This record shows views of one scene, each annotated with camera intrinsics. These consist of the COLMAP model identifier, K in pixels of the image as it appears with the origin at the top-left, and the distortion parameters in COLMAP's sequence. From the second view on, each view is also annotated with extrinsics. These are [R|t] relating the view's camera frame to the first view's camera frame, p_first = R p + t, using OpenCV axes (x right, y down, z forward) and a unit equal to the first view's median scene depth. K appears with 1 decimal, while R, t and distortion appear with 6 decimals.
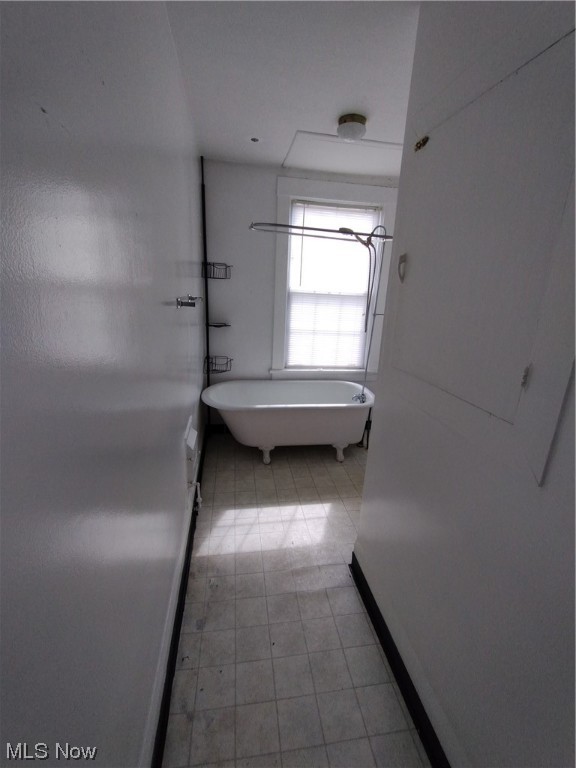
lens RADIAL K [[349.8, 0, 289.5], [0, 349.8, 384.2], [0, 0, 1]] dist [-0.002930, 0.000342]
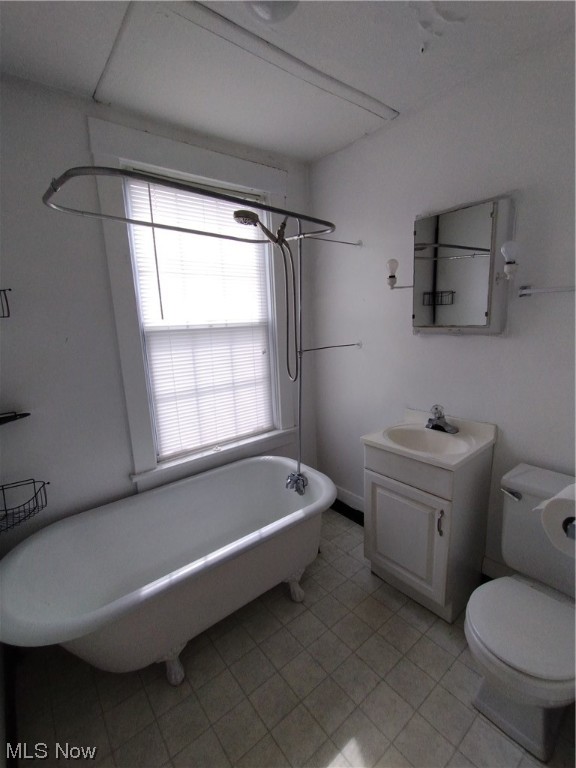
lens RADIAL K [[349.8, 0, 288.3], [0, 349.8, 384.0], [0, 0, 1]] dist [-0.002930, 0.000342]
pose [[0.863693, -0.176959, 0.471933, -0.079345], [0.216520, 0.975806, -0.030363, -0.114330], [-0.455142, 0.128407, 0.881112, 0.407242]]
